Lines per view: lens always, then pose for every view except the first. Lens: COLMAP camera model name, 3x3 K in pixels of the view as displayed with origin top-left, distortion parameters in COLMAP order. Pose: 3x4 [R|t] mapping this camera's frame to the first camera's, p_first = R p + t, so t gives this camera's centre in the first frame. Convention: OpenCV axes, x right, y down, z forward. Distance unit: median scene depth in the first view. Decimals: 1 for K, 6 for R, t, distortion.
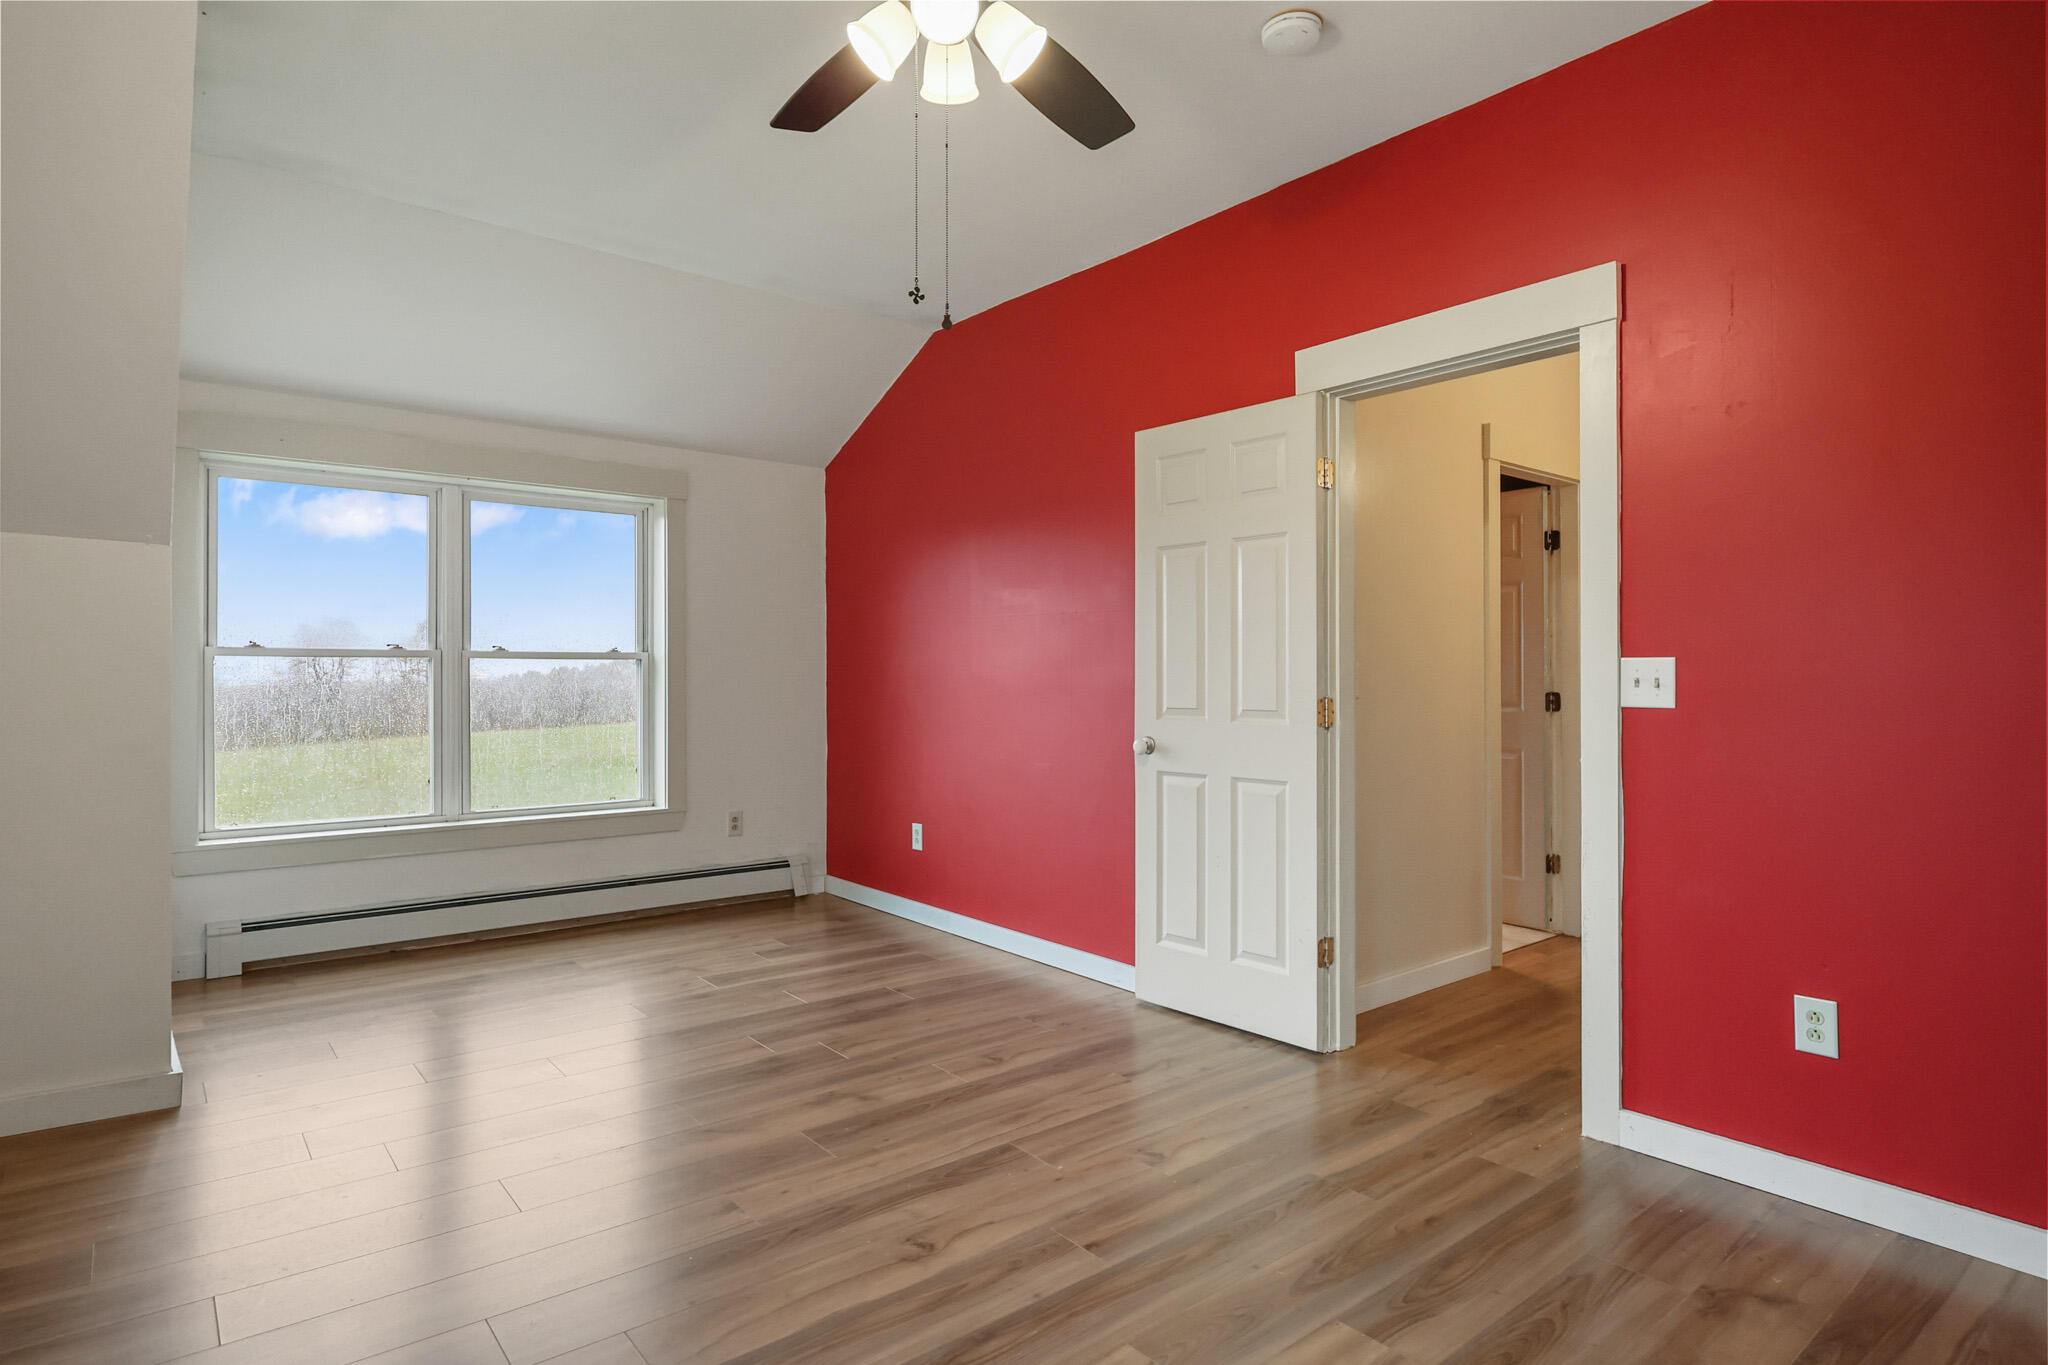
lens RADIAL K [[1107.8, 0, 1027.4], [0, 1107.8, 664.2], [0, 0, 1]] dist [-0.008703, -0.001092]
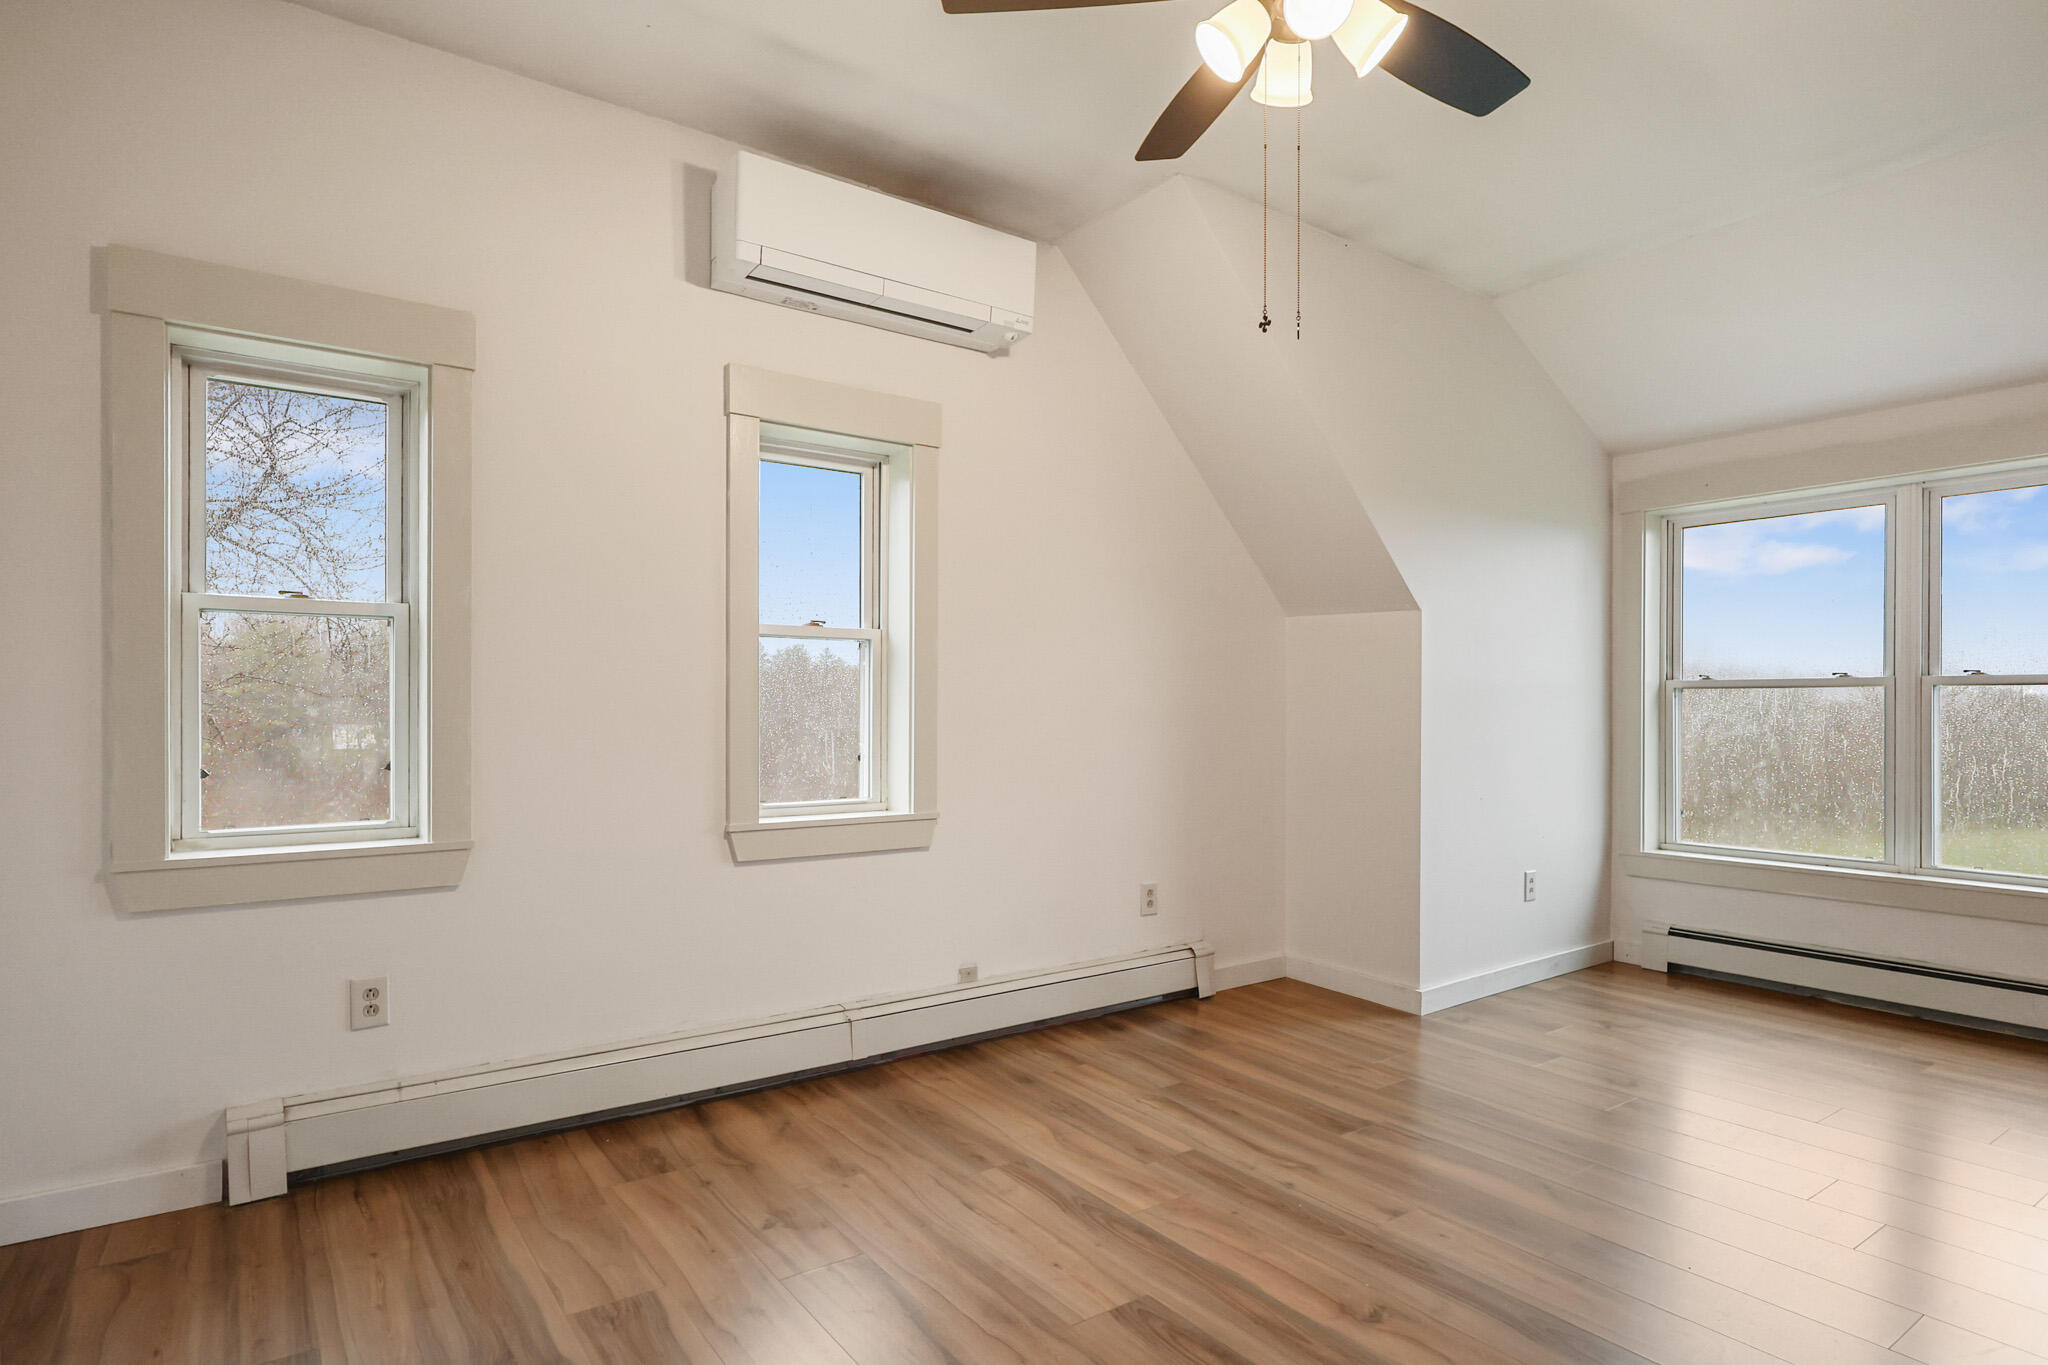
lens RADIAL K [[1107.8, 0, 984.6], [0, 1107.8, 711.4], [0, 0, 1]] dist [-0.008703, -0.001092]
pose [[-0.094710, 0.003340, -0.995499, 0.523953], [0.007302, 0.999970, 0.002661, 0.009568], [0.995478, -0.007017, -0.094732, 0.470190]]
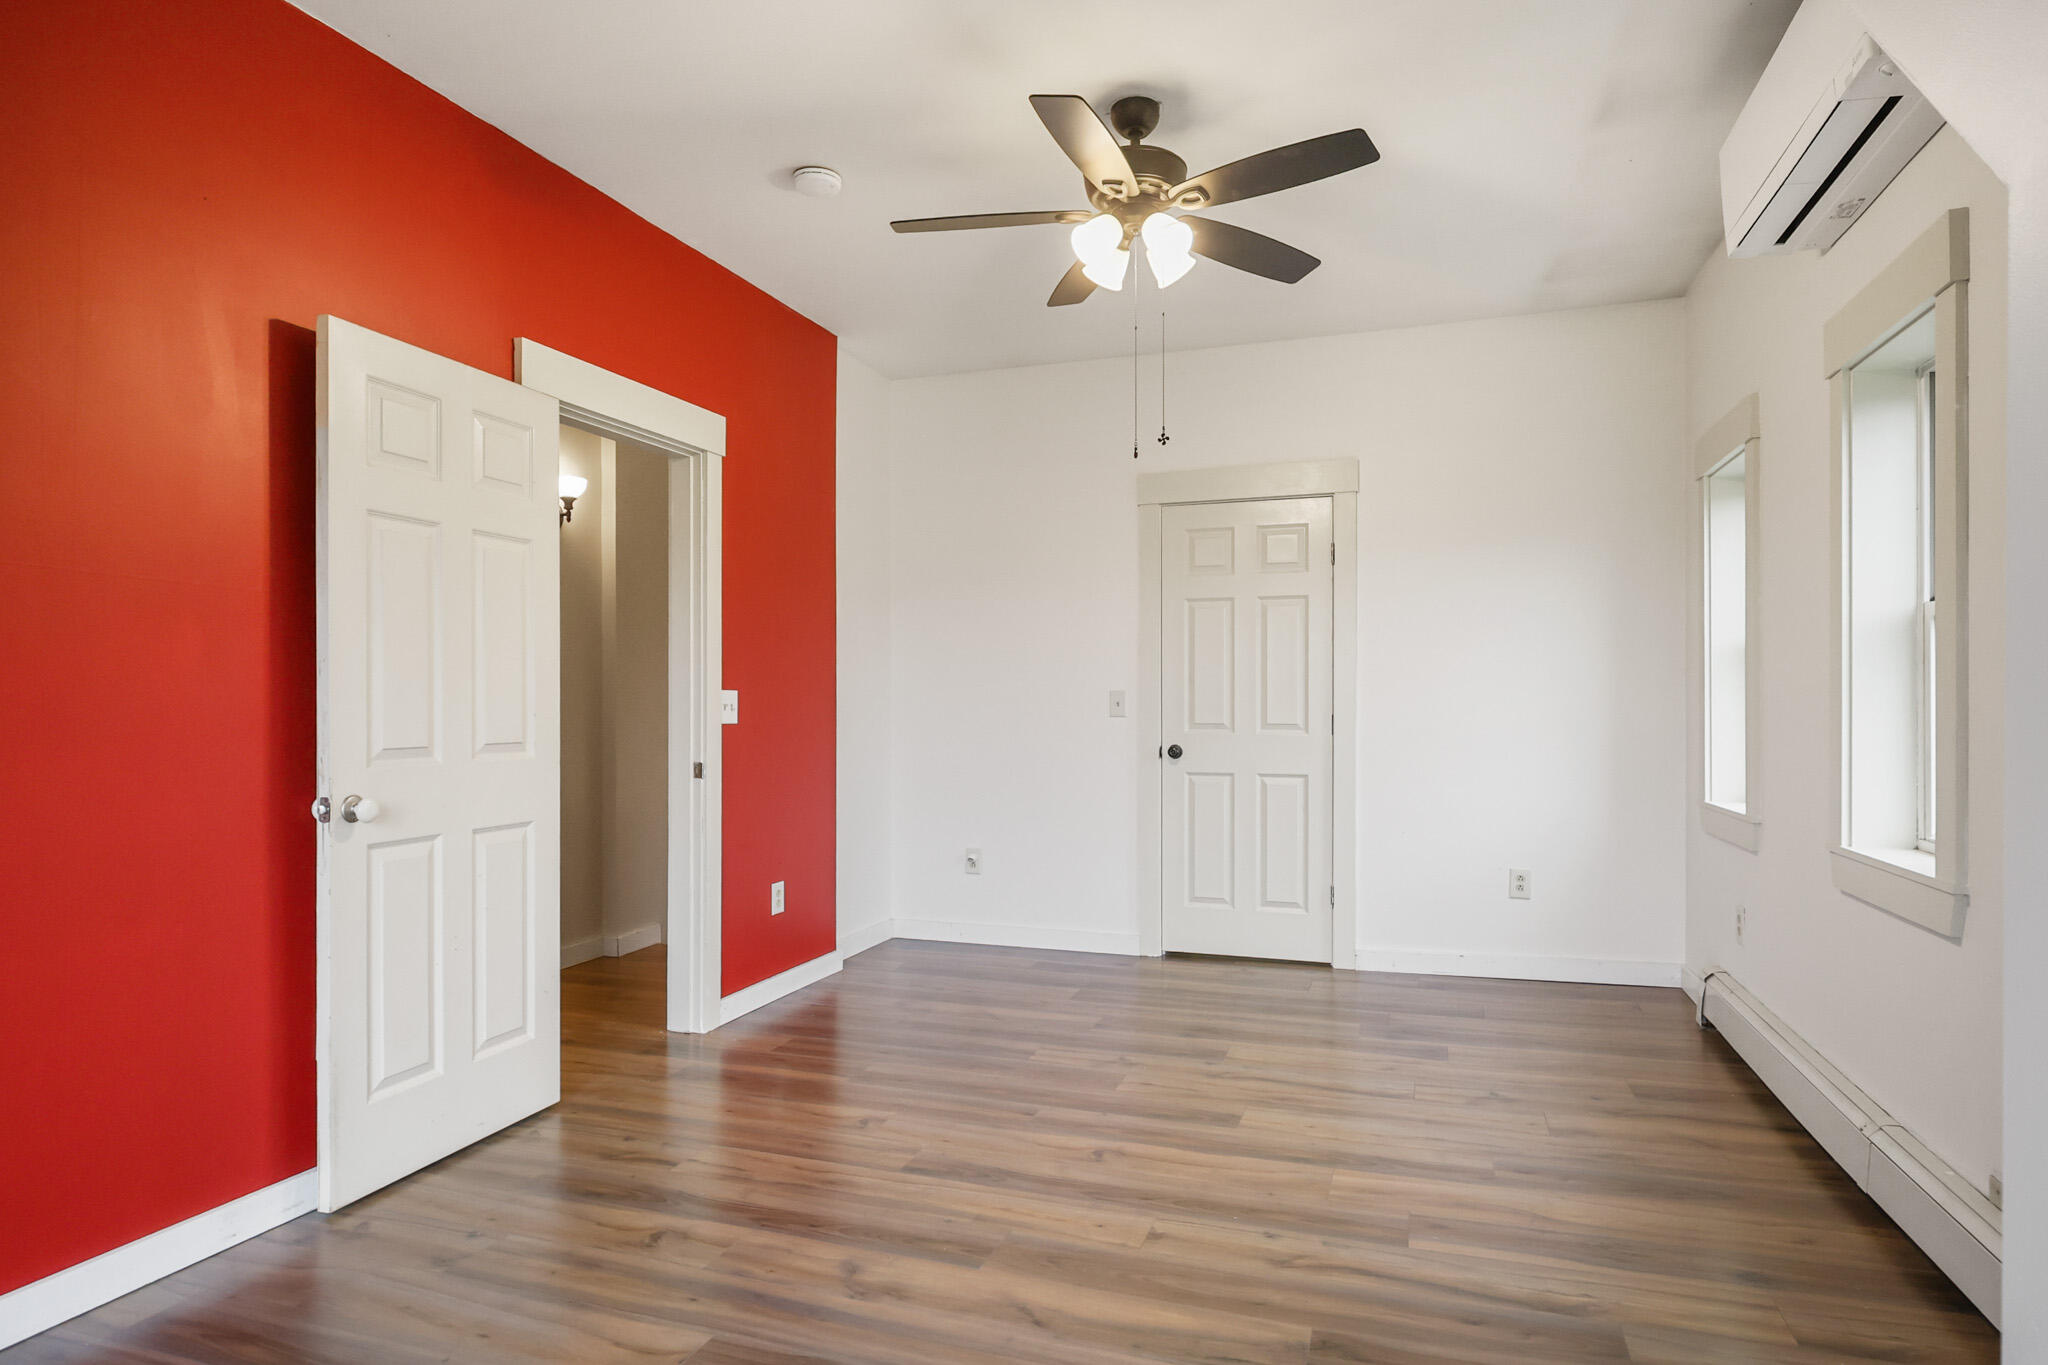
lens RADIAL K [[1107.8, 0, 1031.0], [0, 1107.8, 700.6], [0, 0, 1]] dist [-0.008703, -0.001092]
pose [[-0.514376, 0.005104, 0.857550, -0.694689], [-0.005377, 0.999943, -0.009177, 0.014116], [-0.857548, -0.009332, -0.514319, 1.053253]]
